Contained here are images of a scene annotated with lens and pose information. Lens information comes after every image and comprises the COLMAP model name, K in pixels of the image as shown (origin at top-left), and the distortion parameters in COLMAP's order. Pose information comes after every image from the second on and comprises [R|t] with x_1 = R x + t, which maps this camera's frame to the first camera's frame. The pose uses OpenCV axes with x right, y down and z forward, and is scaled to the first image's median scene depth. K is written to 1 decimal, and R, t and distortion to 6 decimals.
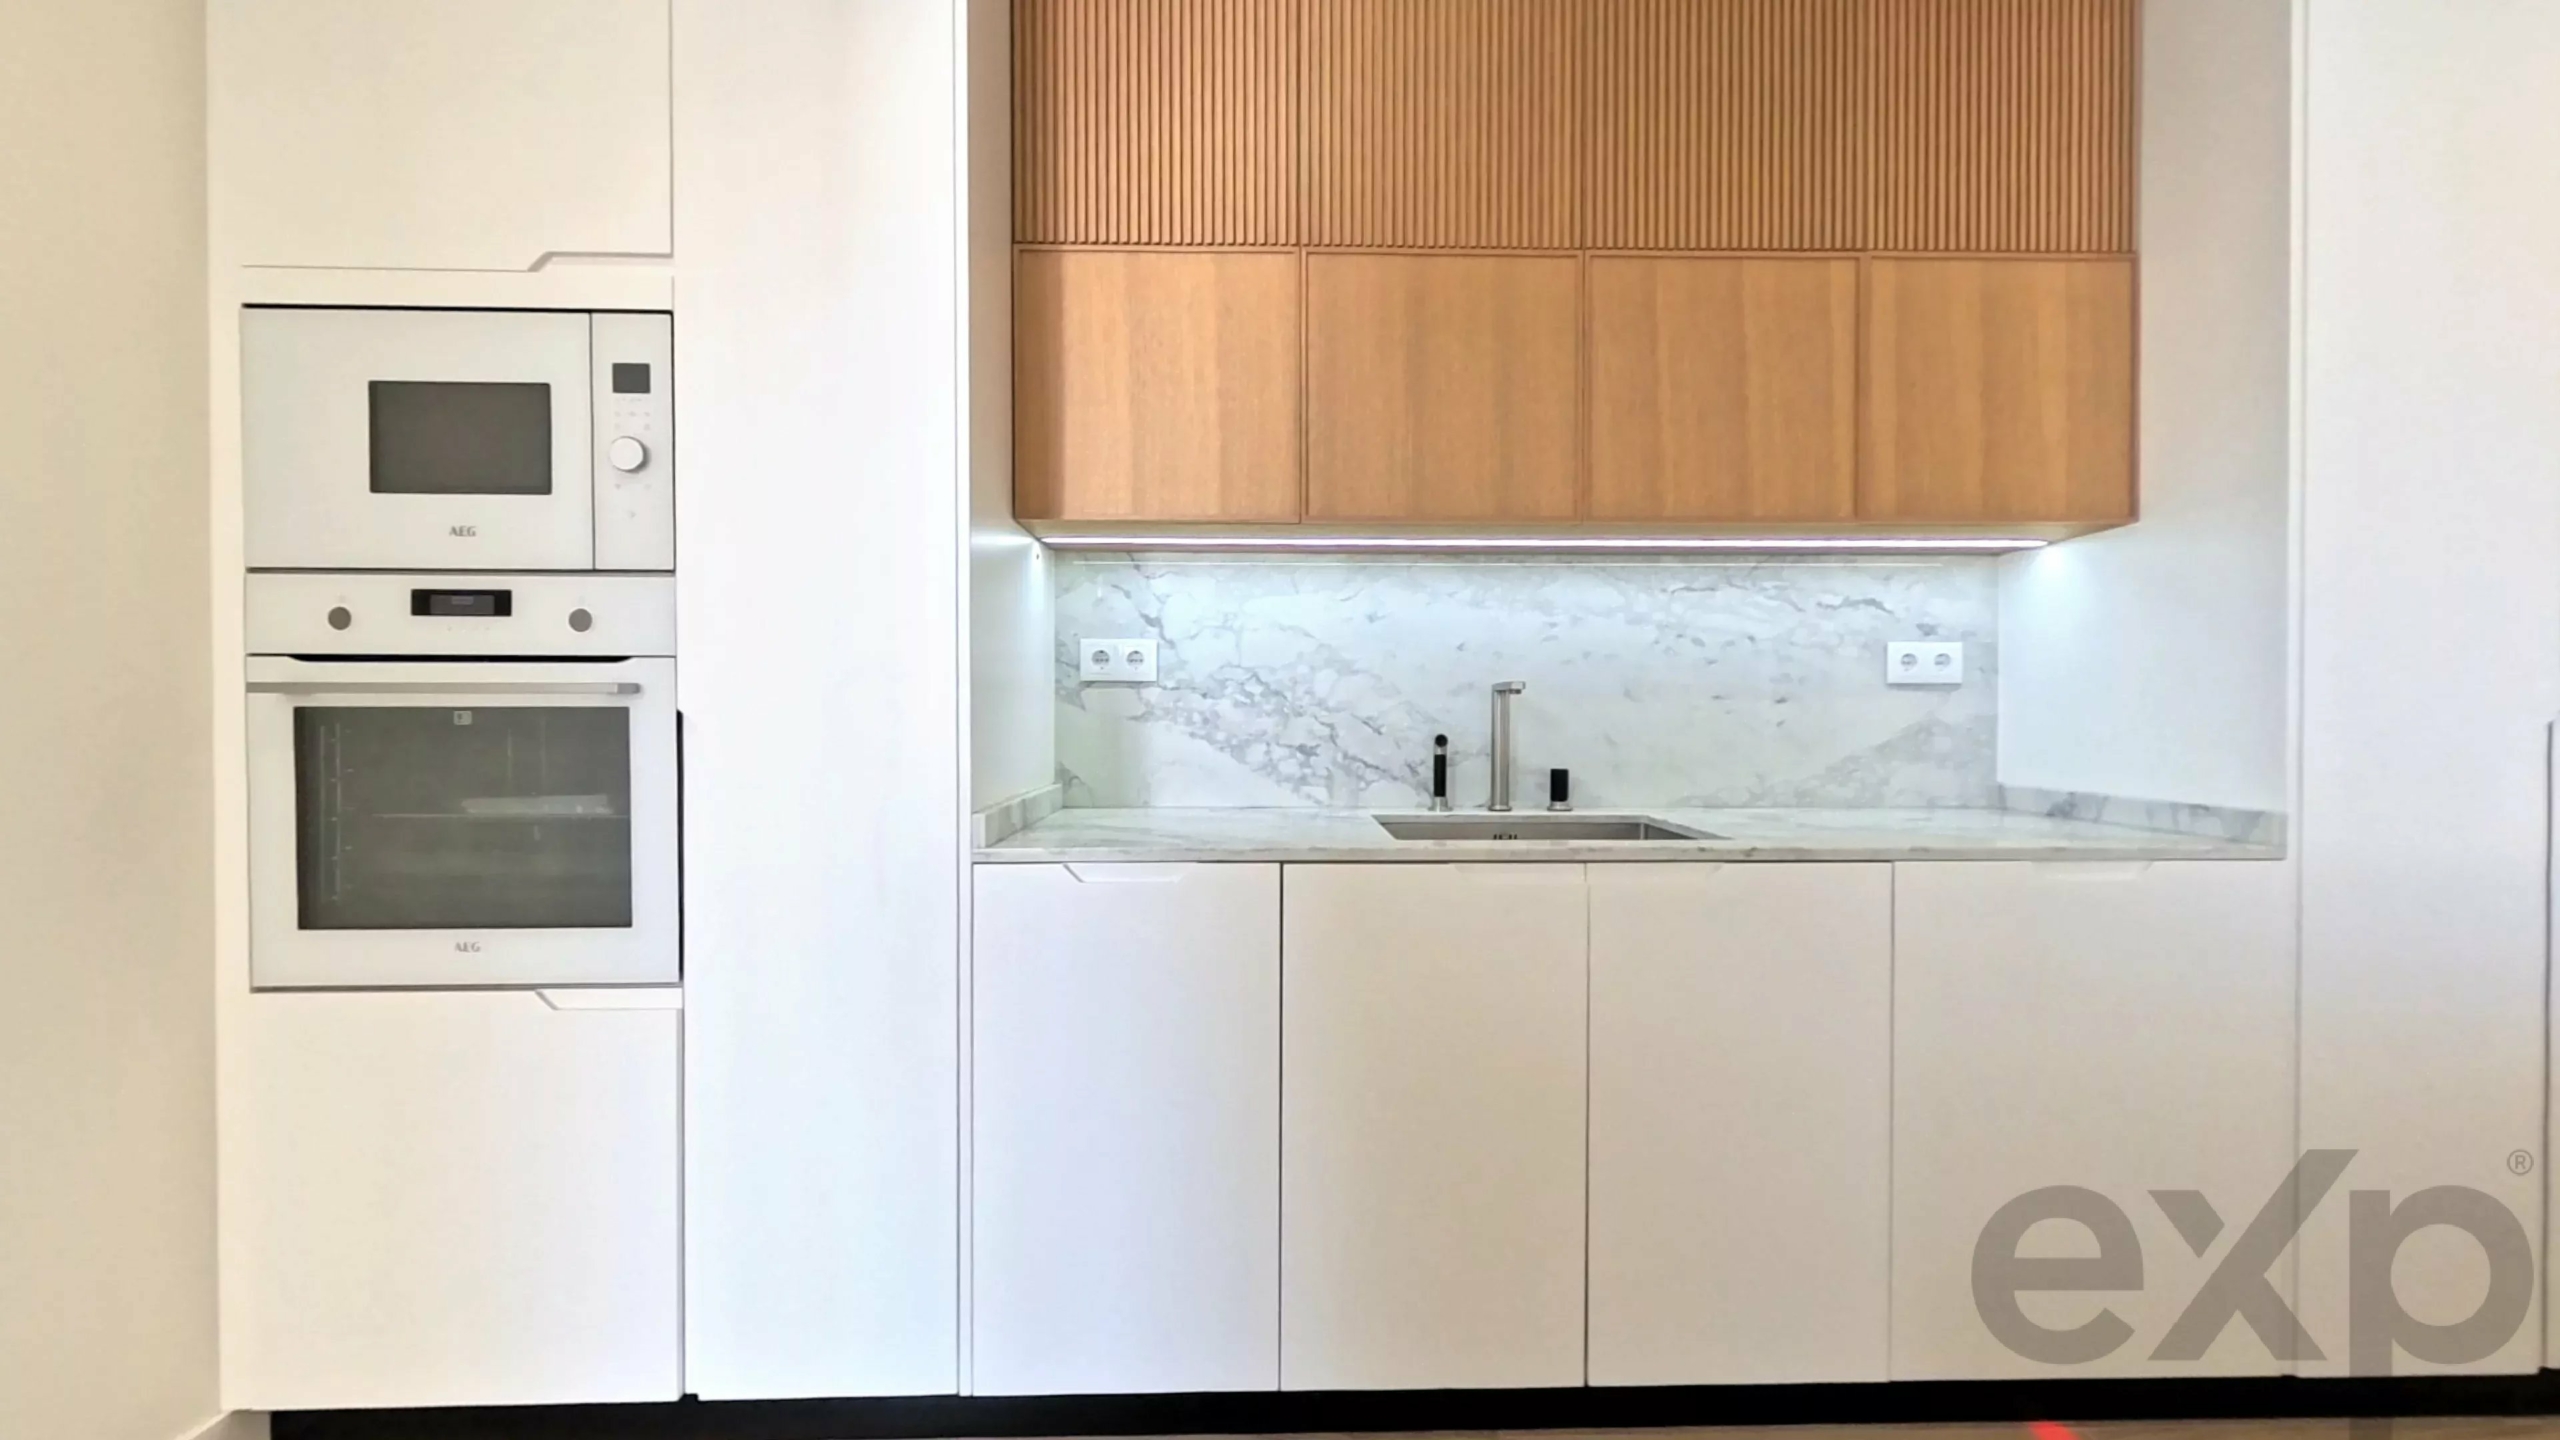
lens RADIAL K [[999.2, 0, 1312.4], [0, 999.2, 729.6], [0, 0, 1]] dist [0.015475, -0.000054]
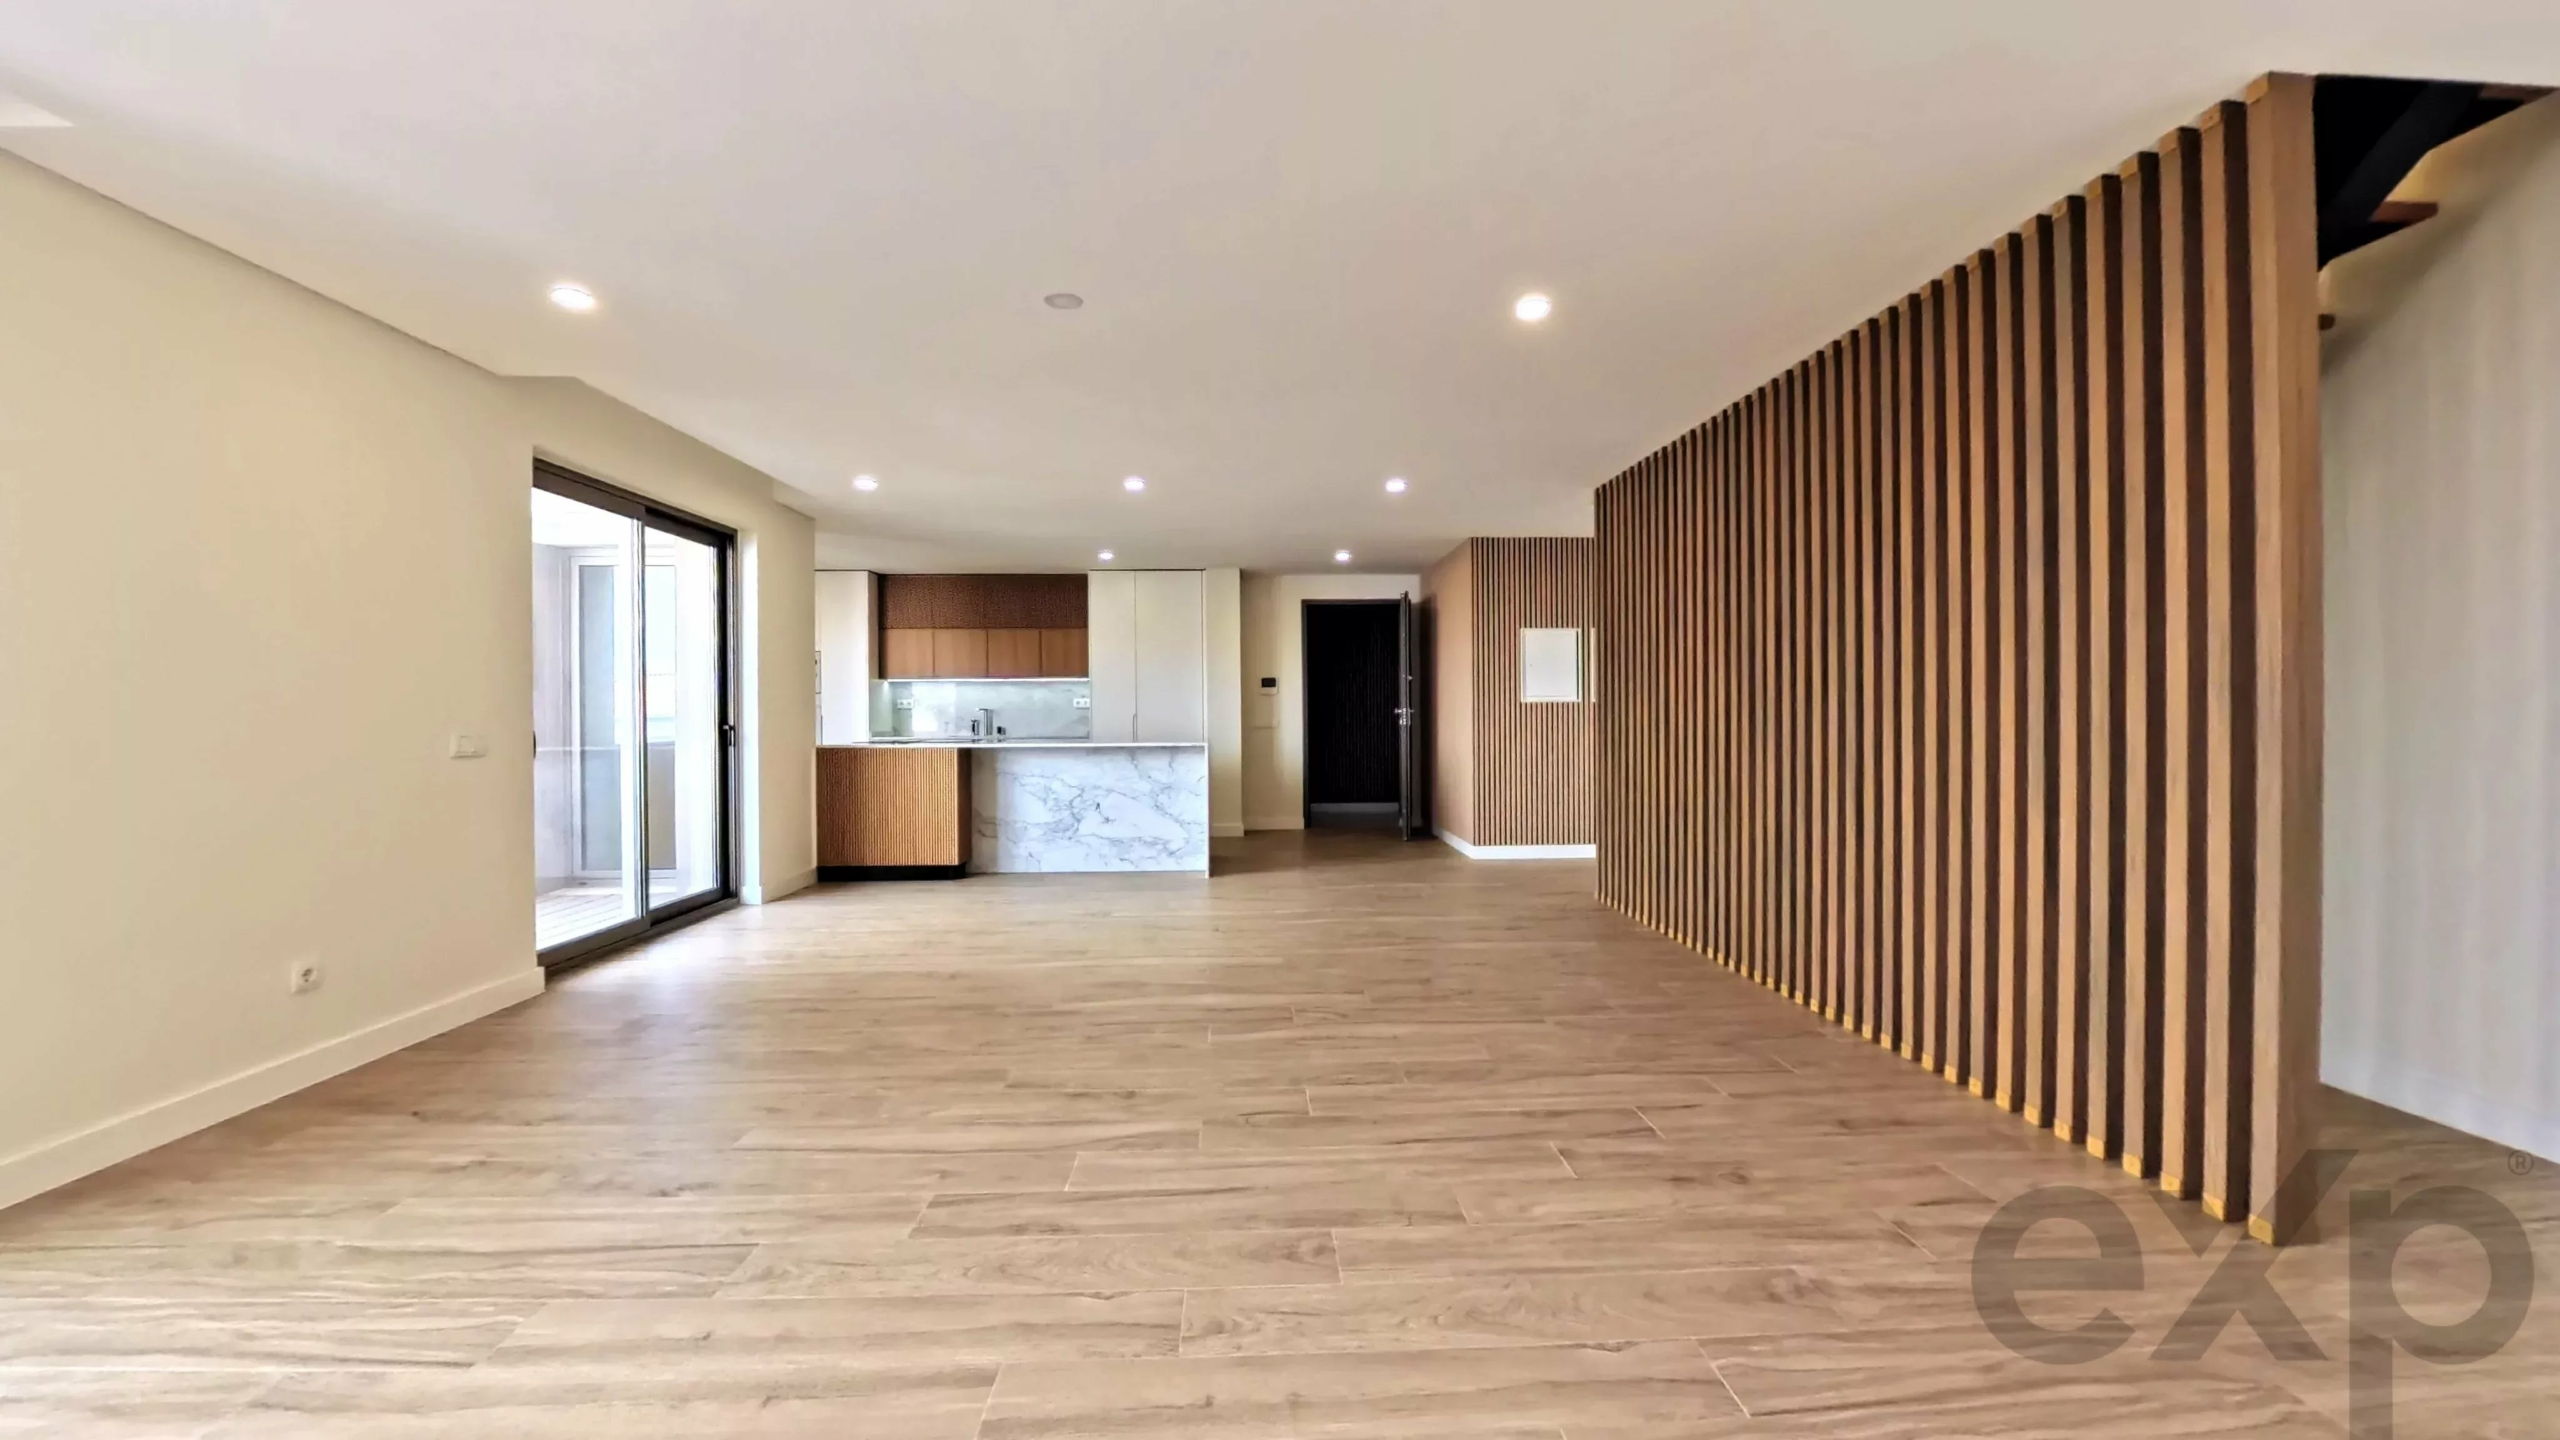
lens RADIAL K [[943.7, 0, 1280.0], [0, 943.7, 720.0], [0, 0, 1]] dist [-0.001032, -0.000103]
pose [[0.999717, -0.009046, 0.021994, 1.753922], [0.009210, 0.999931, -0.007355, 0.063332], [-0.021926, 0.007555, 0.999731, -4.147855]]
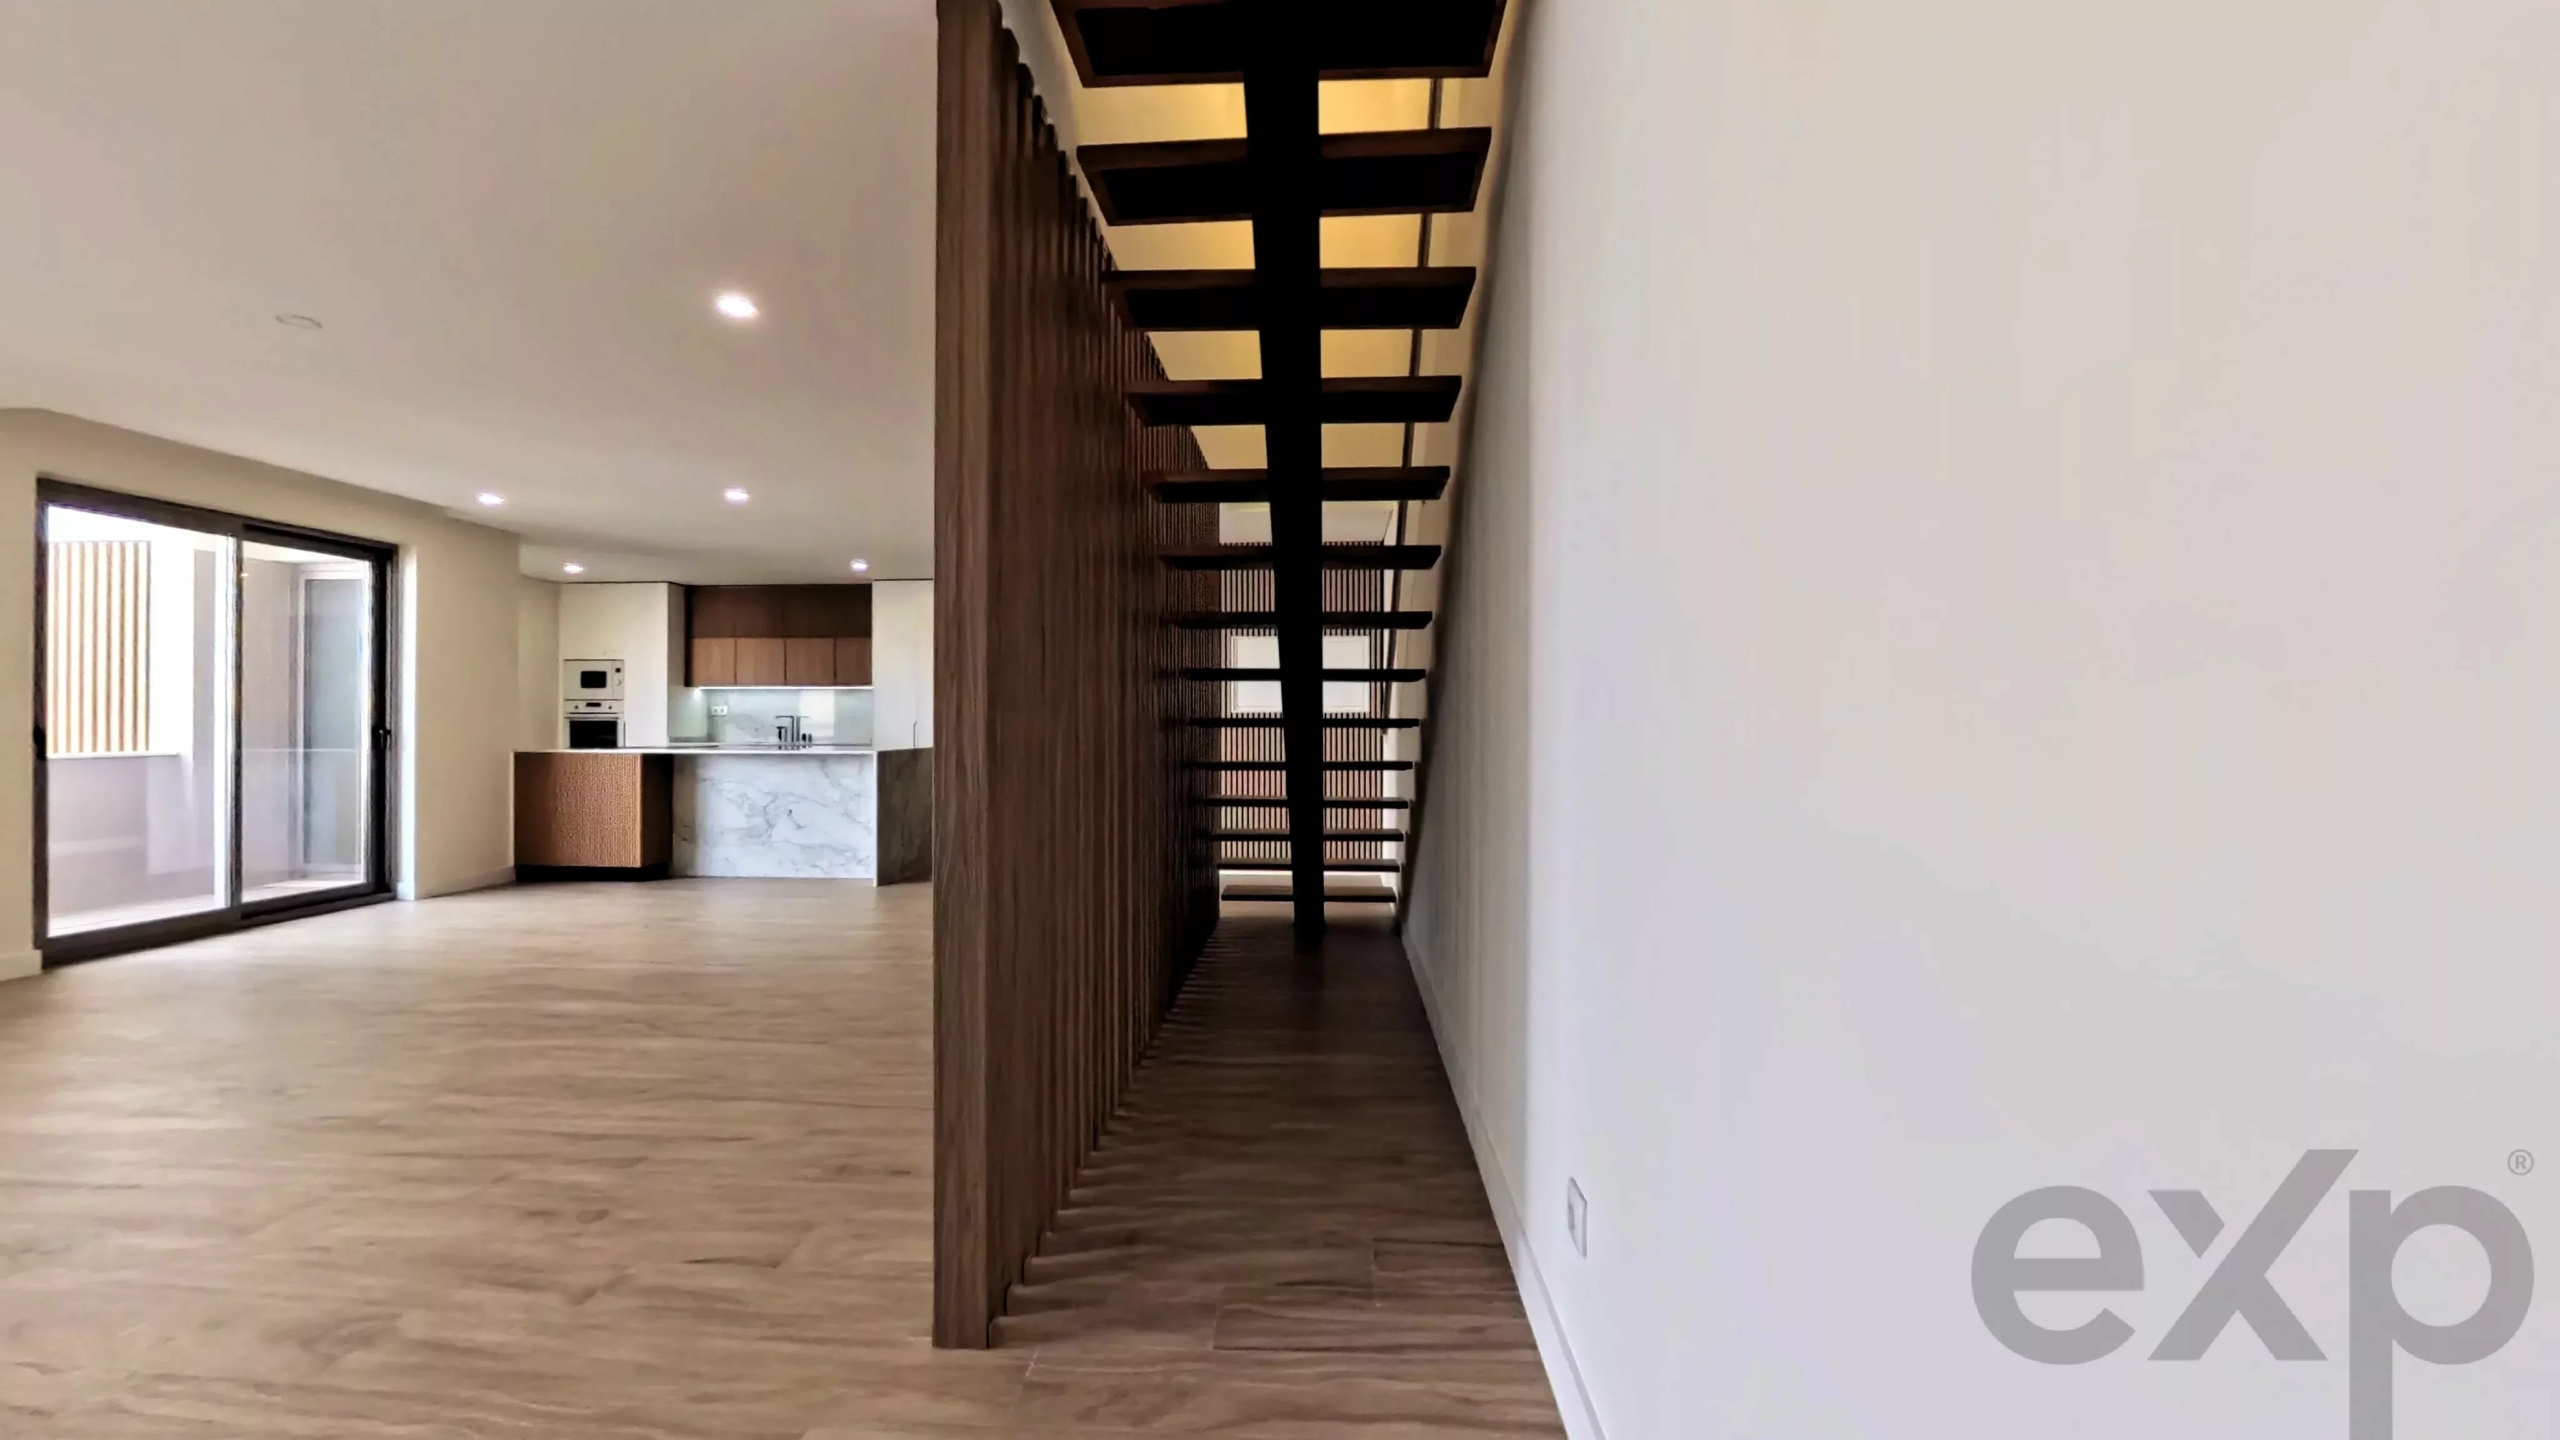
lens RADIAL K [[952.1, 0, 1280.0], [0, 952.1, 720.0], [0, 0, 1]] dist [-0.000184, -0.000172]
pose [[0.995943, -0.000096, -0.089990, 3.512799], [-0.001518, 0.999839, -0.017865, 0.063930], [0.089978, 0.017929, 0.995782, -4.017567]]
